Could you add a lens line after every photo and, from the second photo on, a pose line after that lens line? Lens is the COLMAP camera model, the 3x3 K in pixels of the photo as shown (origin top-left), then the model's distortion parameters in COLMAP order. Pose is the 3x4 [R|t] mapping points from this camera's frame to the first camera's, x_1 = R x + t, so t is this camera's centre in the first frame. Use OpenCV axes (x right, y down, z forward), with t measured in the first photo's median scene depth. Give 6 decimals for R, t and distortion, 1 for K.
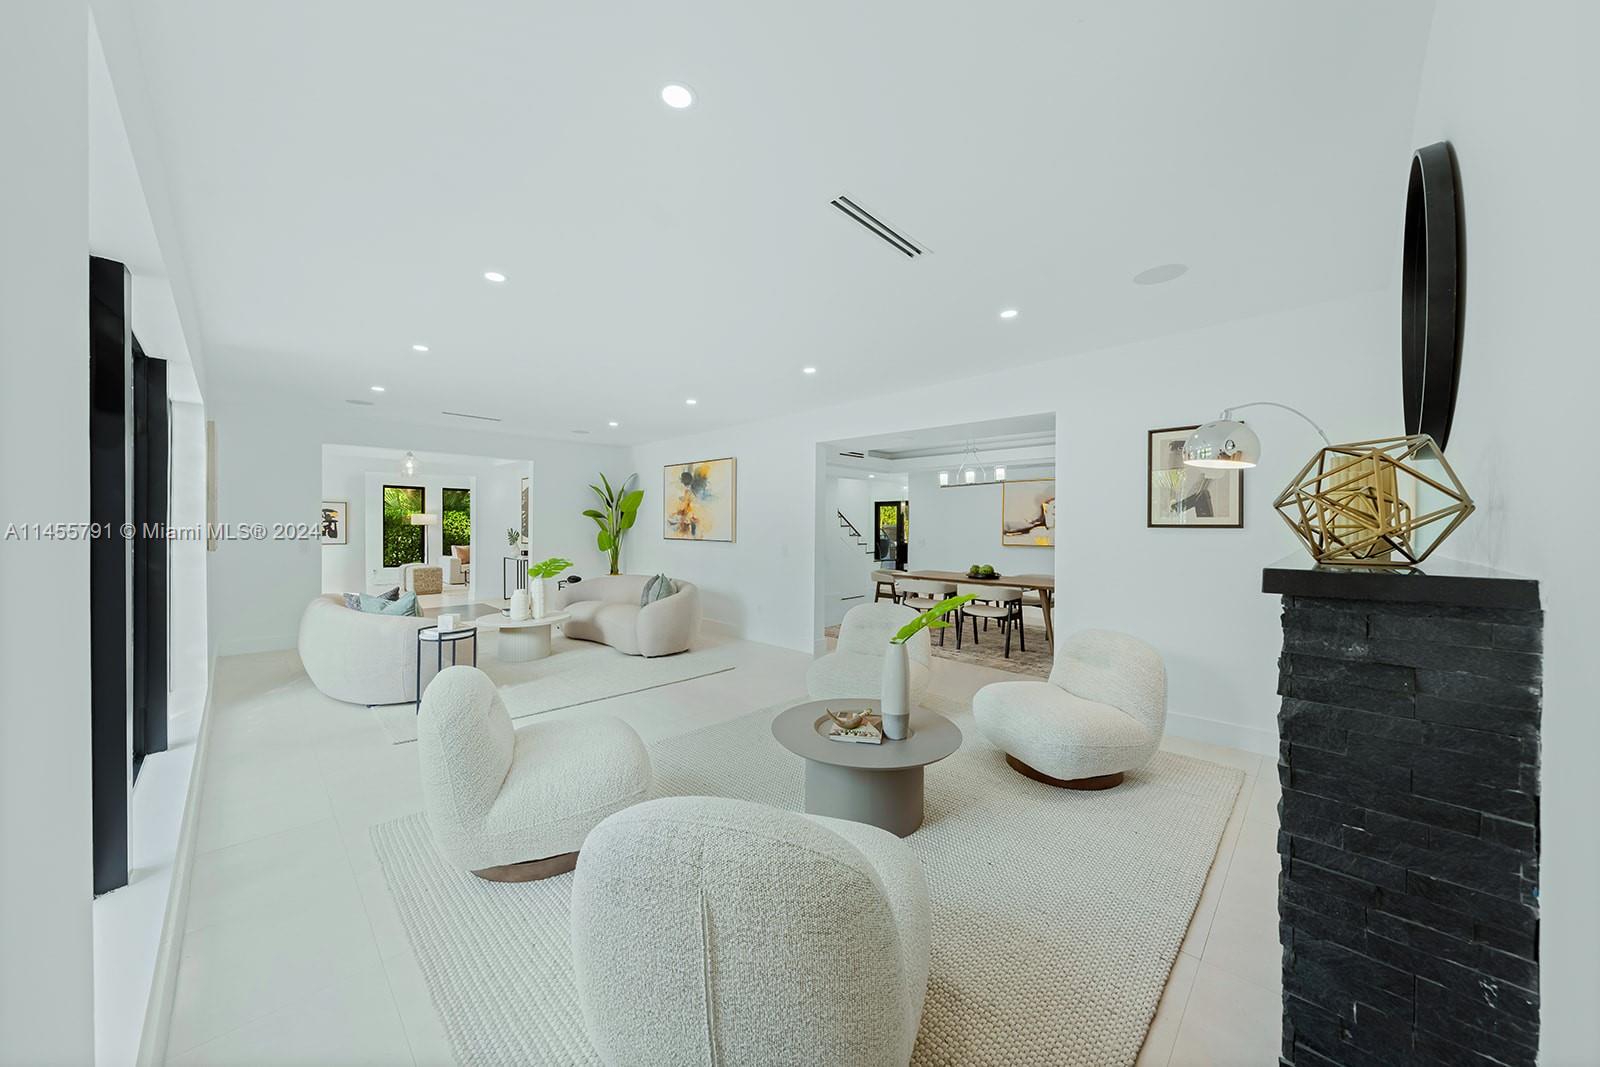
lens RADIAL K [[549.3, 0, 799.9], [0, 549.3, 527.6], [0, 0, 1]] dist [-0.008853, -0.000085]
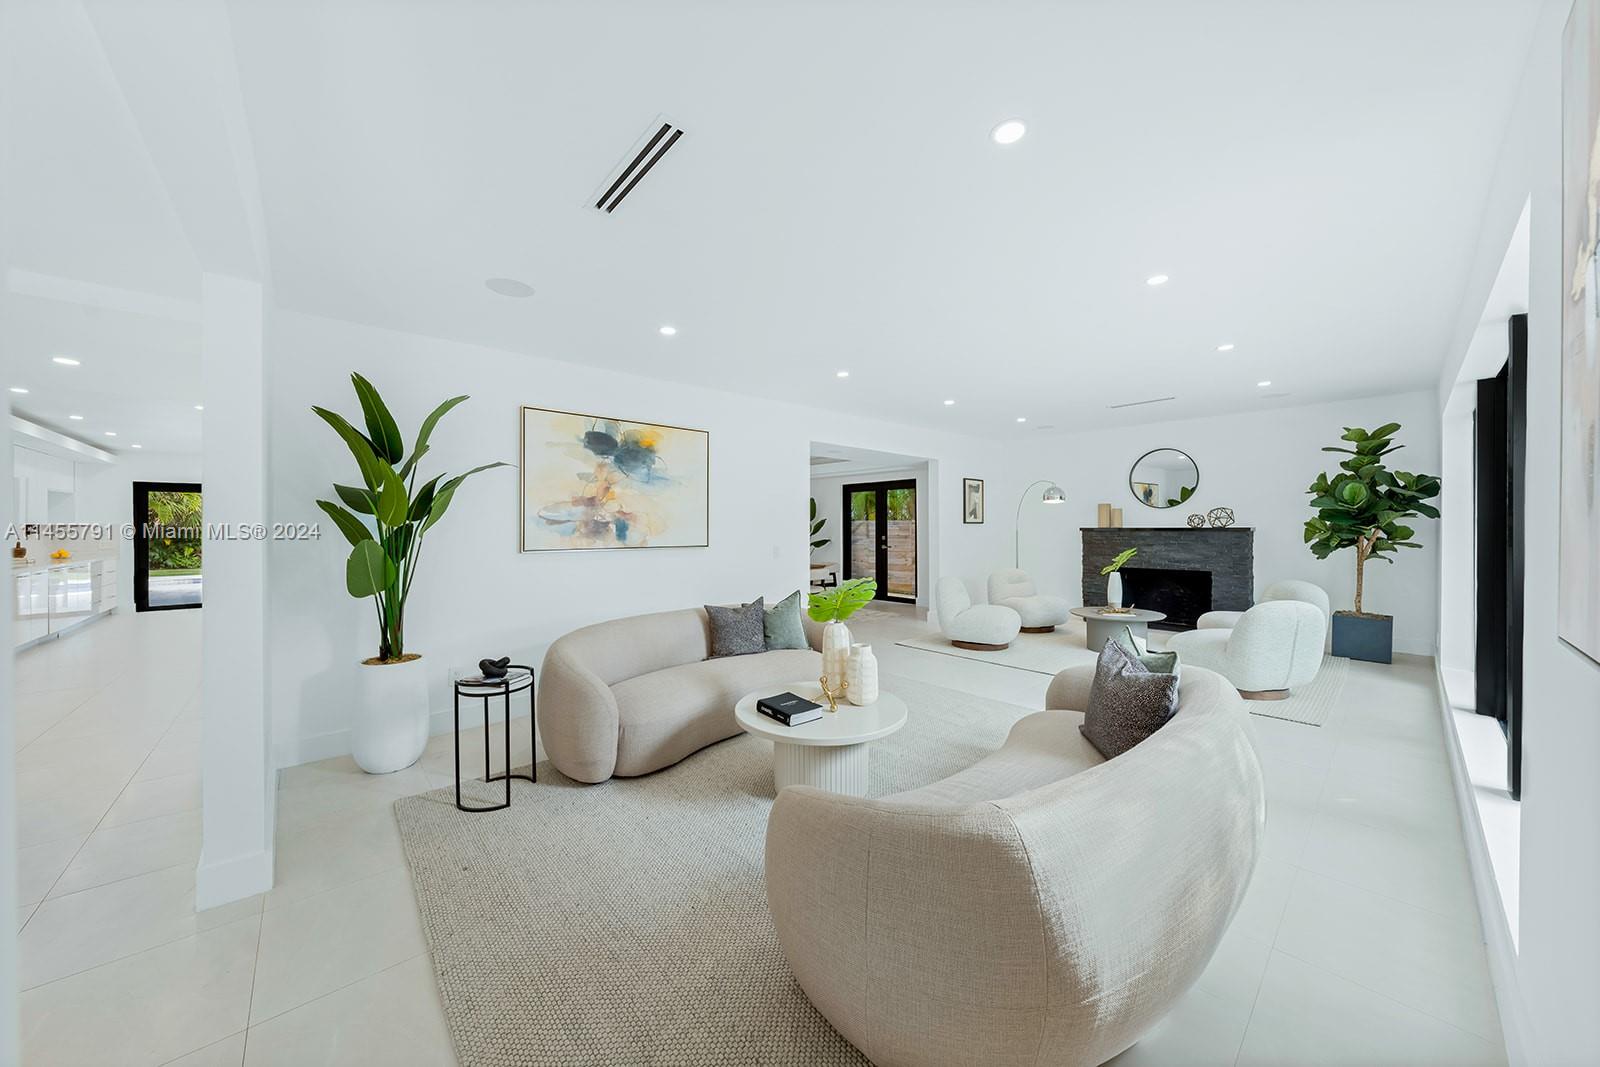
lens RADIAL K [[549.3, 0, 799.8], [0, 549.3, 532.0], [0, 0, 1]] dist [-0.008853, -0.000085]
pose [[0.067657, -0.018714, 0.997533, -0.771386], [0.008672, 0.999797, 0.018169, -0.005114], [-0.997671, 0.007422, 0.067805, 0.758651]]
